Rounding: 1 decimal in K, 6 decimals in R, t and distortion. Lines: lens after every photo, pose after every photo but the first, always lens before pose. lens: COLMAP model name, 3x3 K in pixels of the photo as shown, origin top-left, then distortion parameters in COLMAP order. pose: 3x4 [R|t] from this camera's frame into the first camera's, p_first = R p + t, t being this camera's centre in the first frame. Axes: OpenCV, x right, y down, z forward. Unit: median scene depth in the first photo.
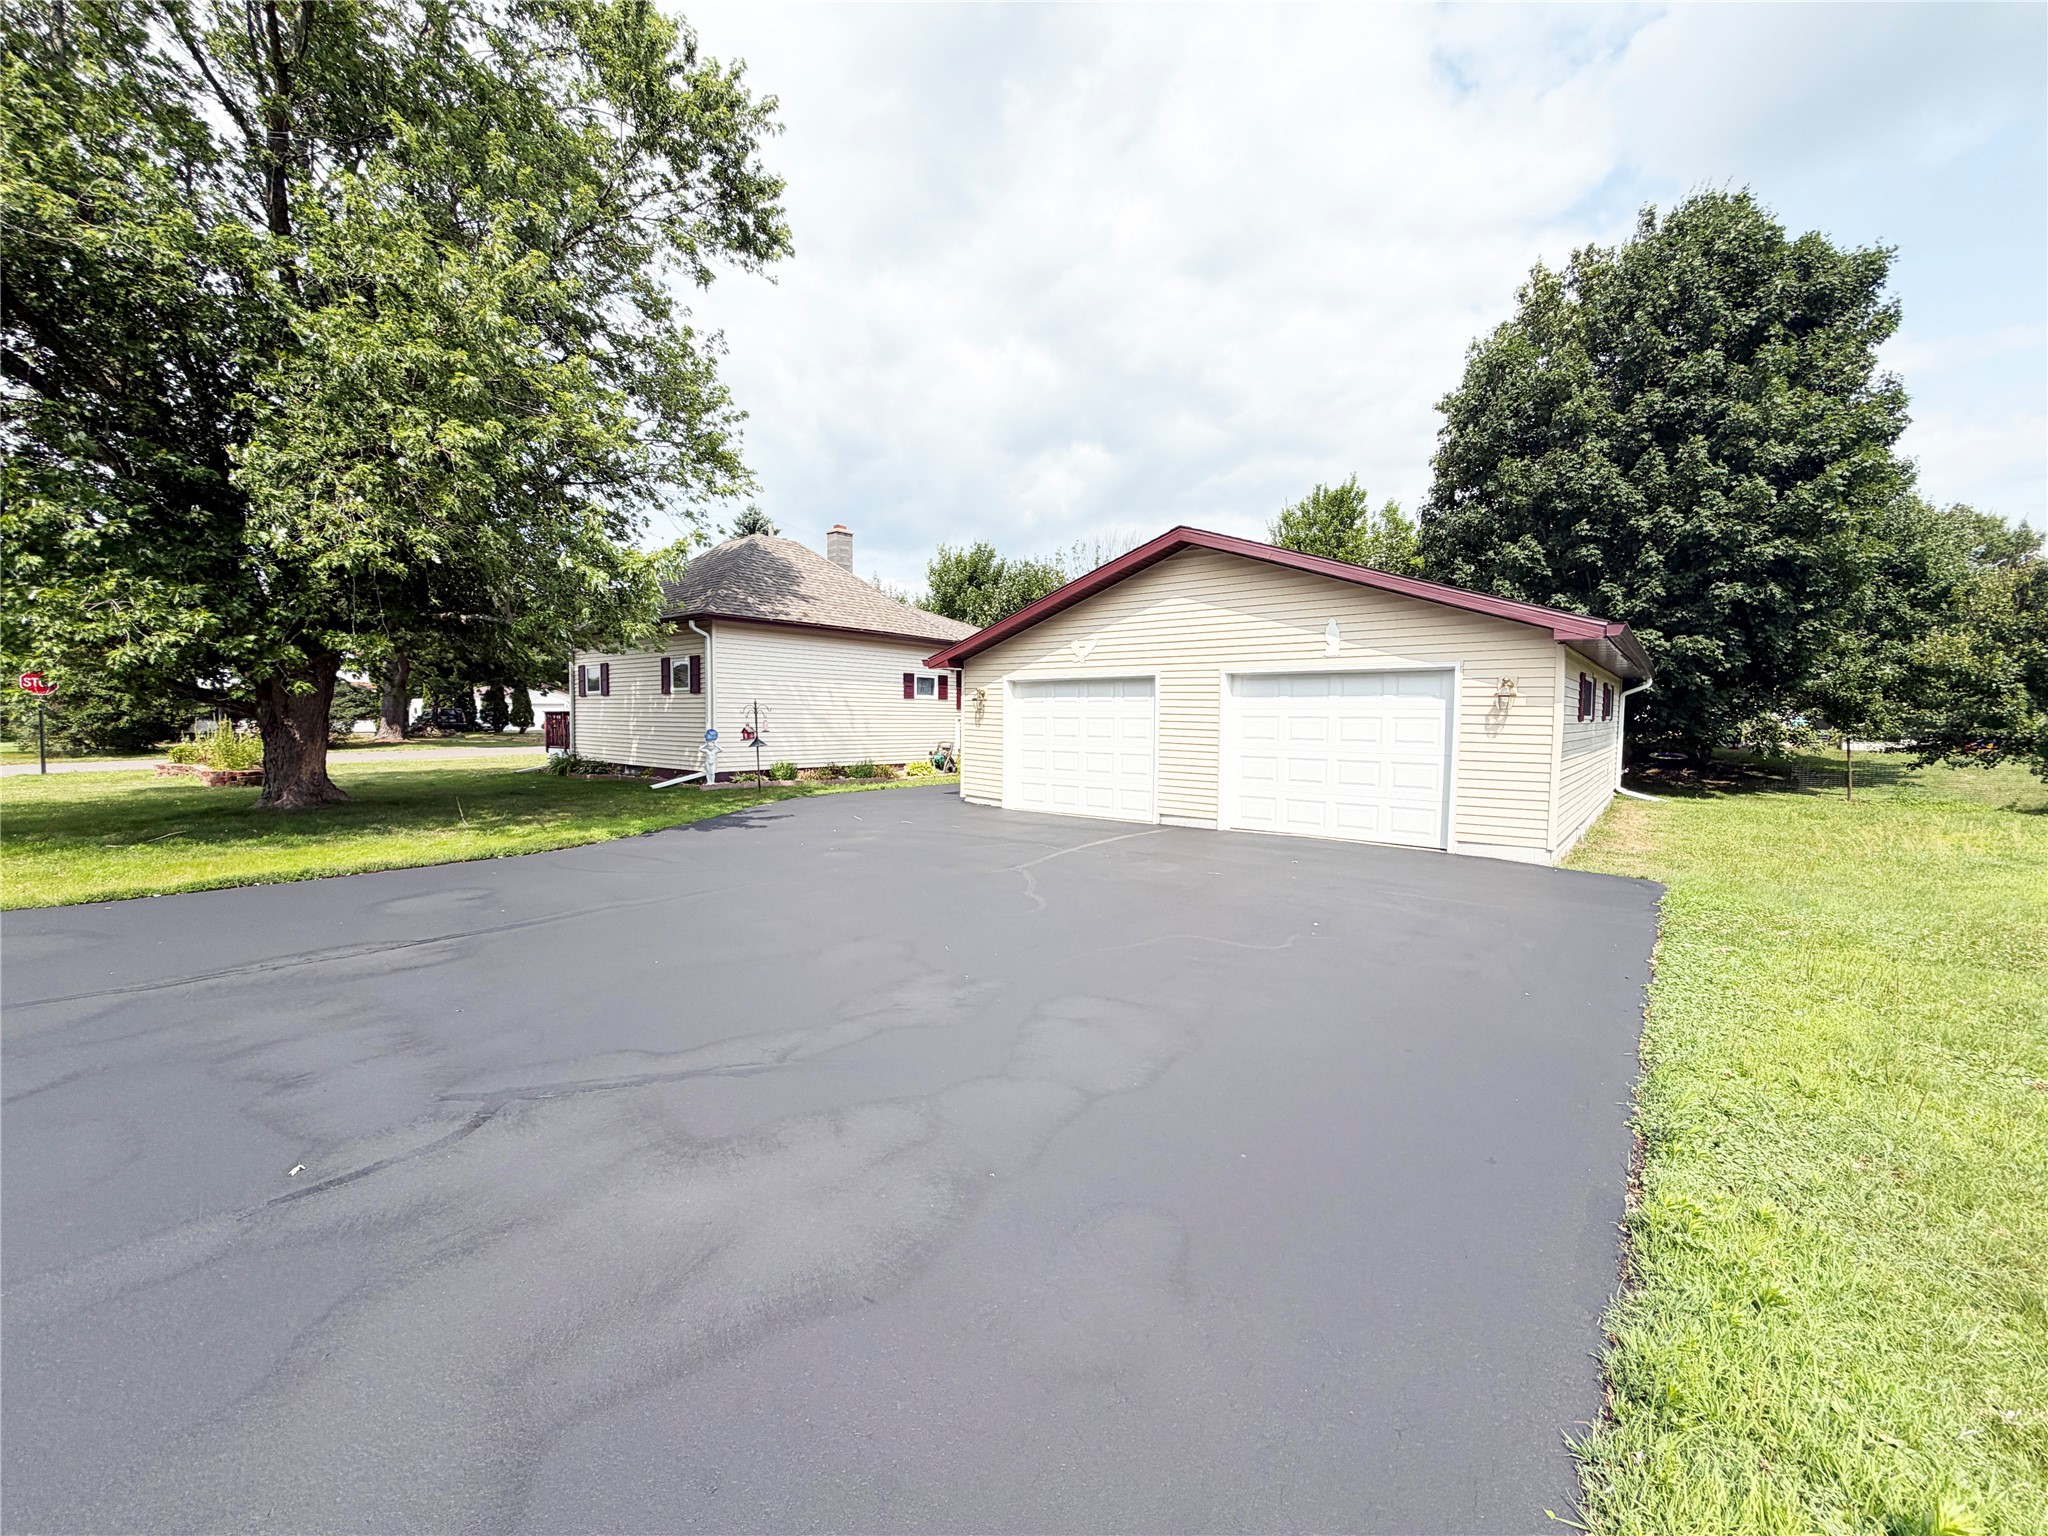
lens RADIAL K [[816.5, 0, 1020.3], [0, 816.5, 771.5], [0, 0, 1]] dist [-0.000055, -0.000353]
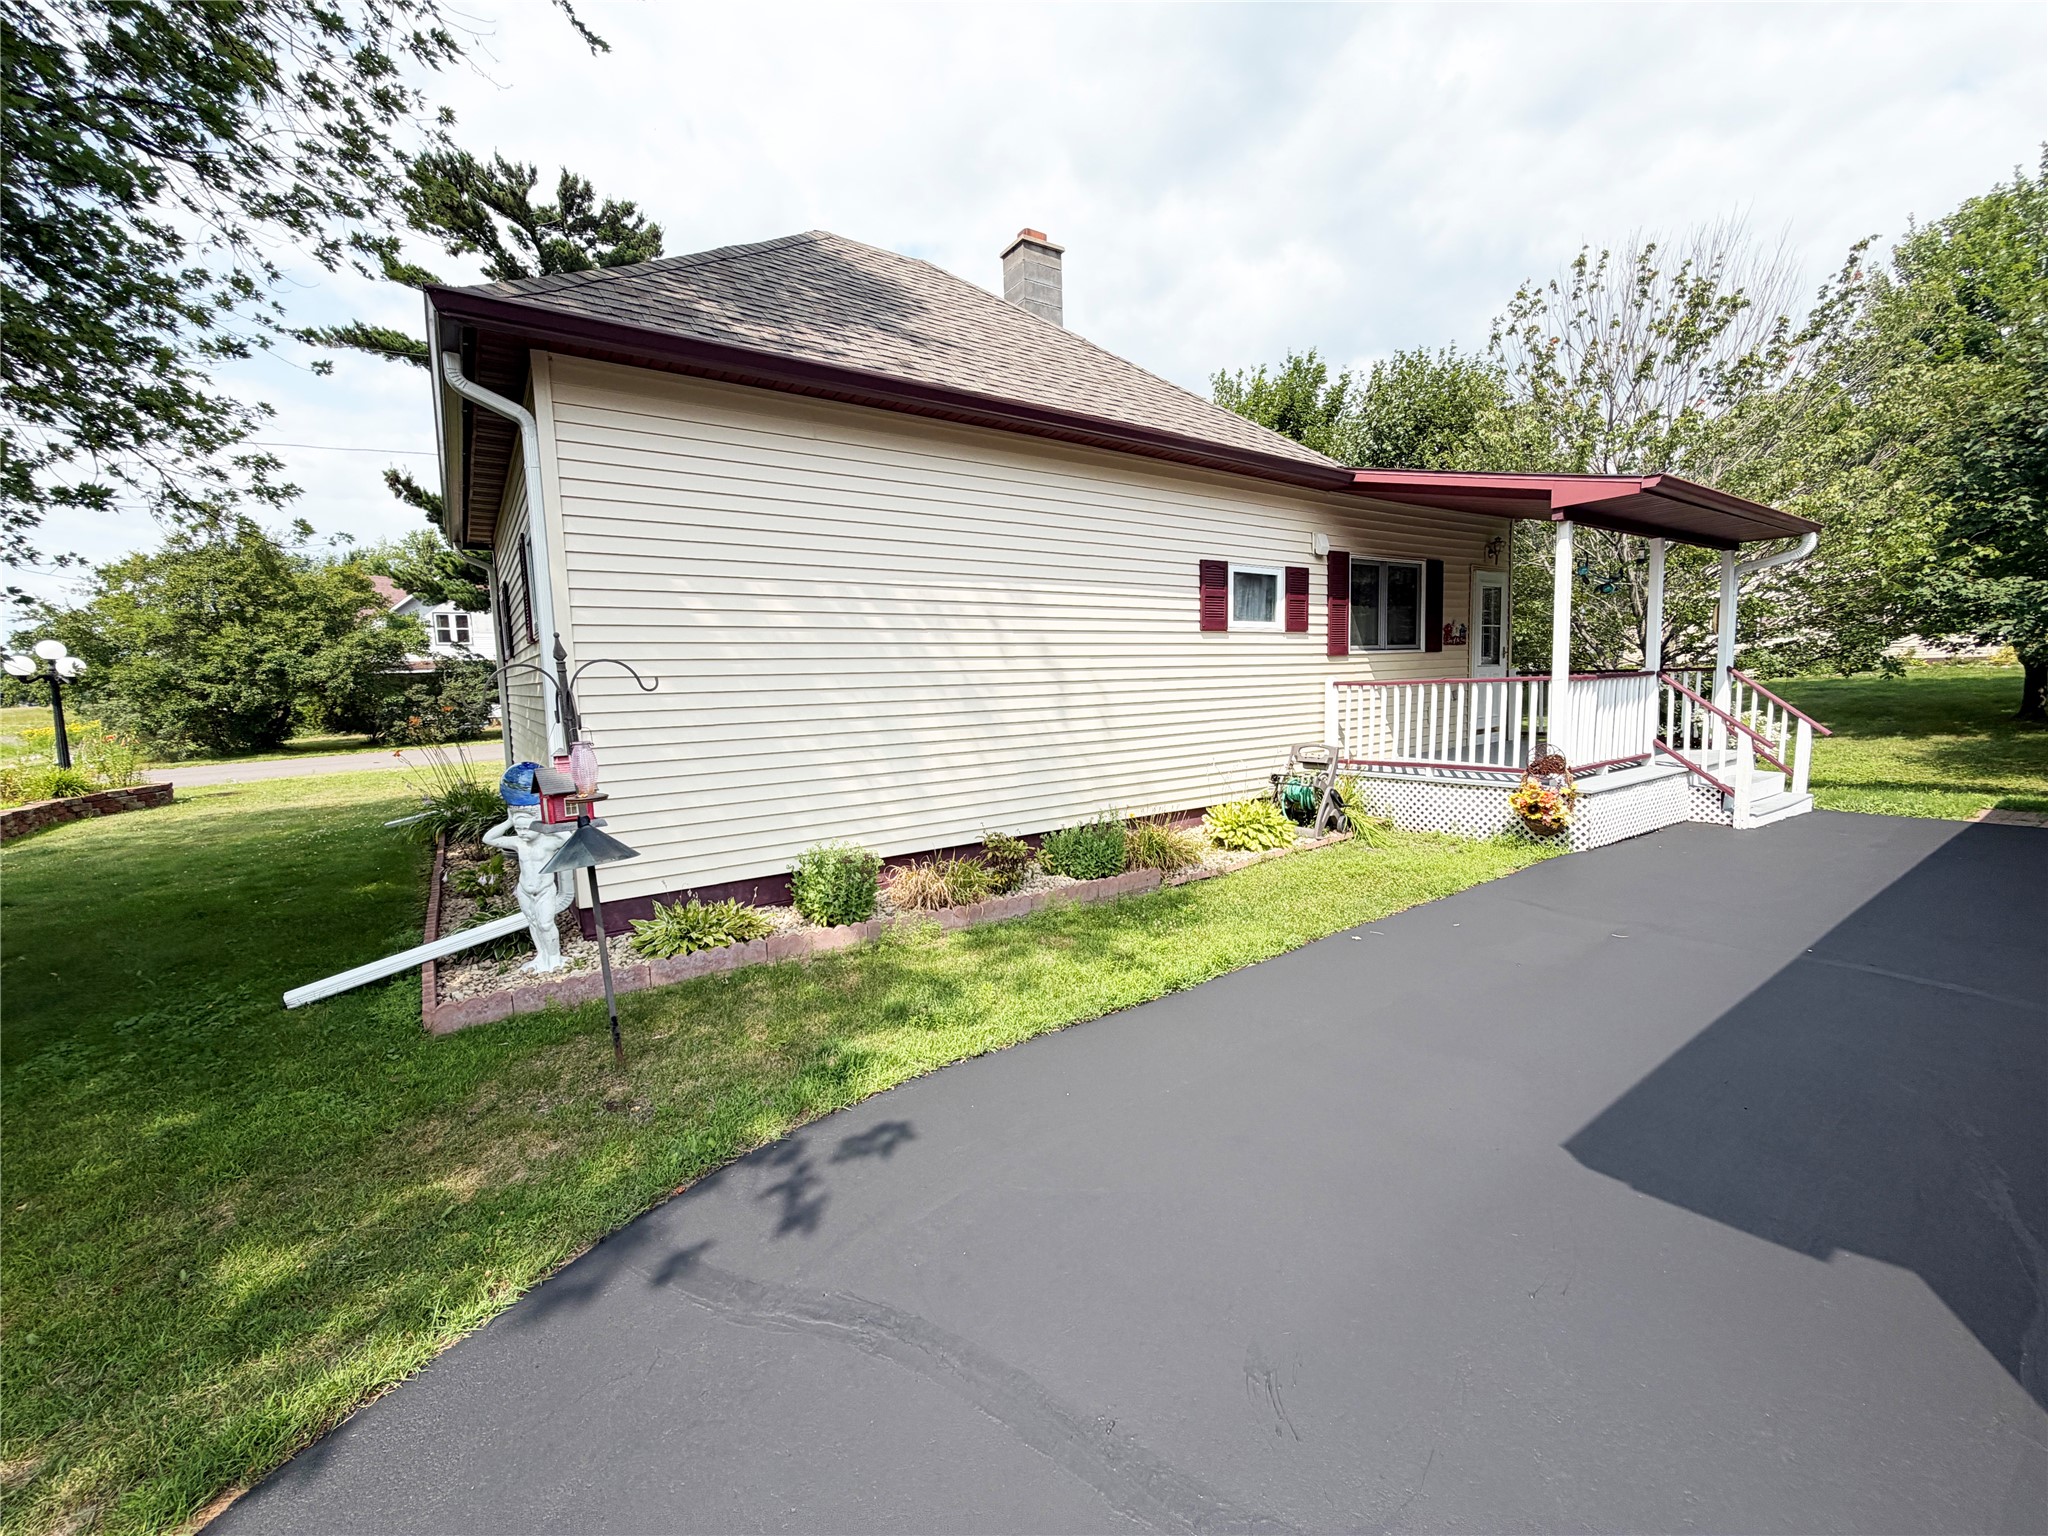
lens RADIAL K [[816.5, 0, 1020.3], [0, 816.5, 771.5], [0, 0, 1]] dist [-0.000055, -0.000353]
pose [[0.960119, -0.002435, -0.279582, -0.117408], [0.017762, 0.998473, 0.052301, -0.046895], [0.279027, -0.055181, 0.958696, 0.619824]]
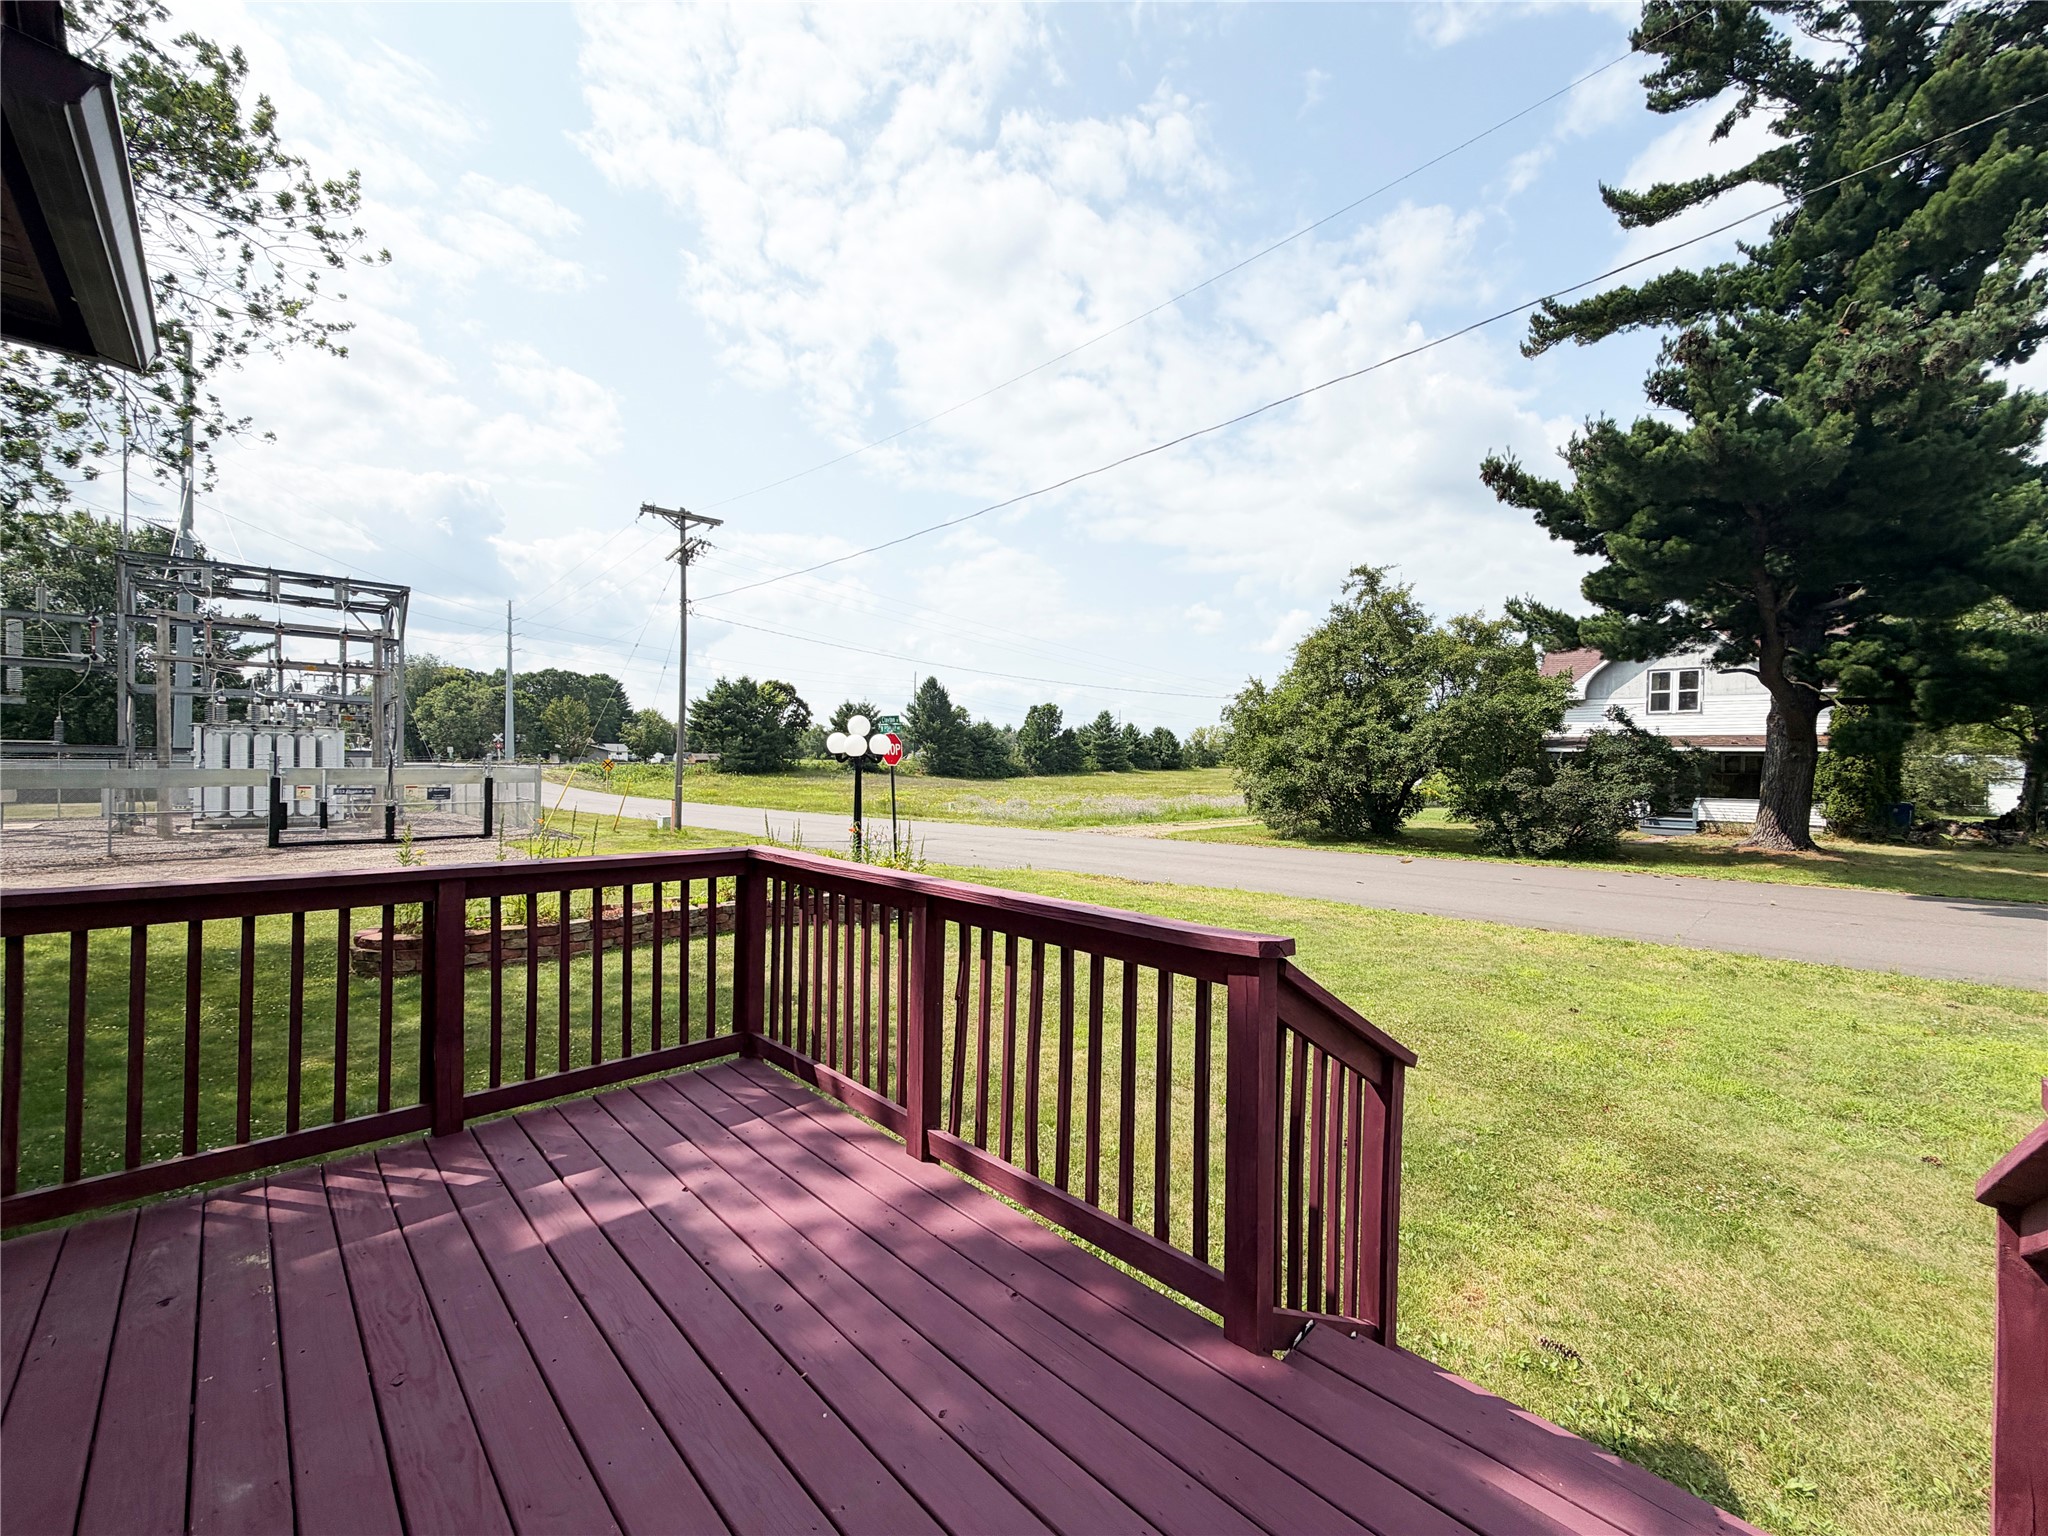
lens RADIAL K [[816.5, 0, 1020.3], [0, 816.5, 771.5], [0, 0, 1]] dist [-0.000055, -0.000353]
pose [[-0.114022, -0.003544, -0.993472, -0.168562], [-0.077390, 0.996987, 0.005326, -0.054057], [0.990459, 0.077492, -0.113952, 0.703130]]
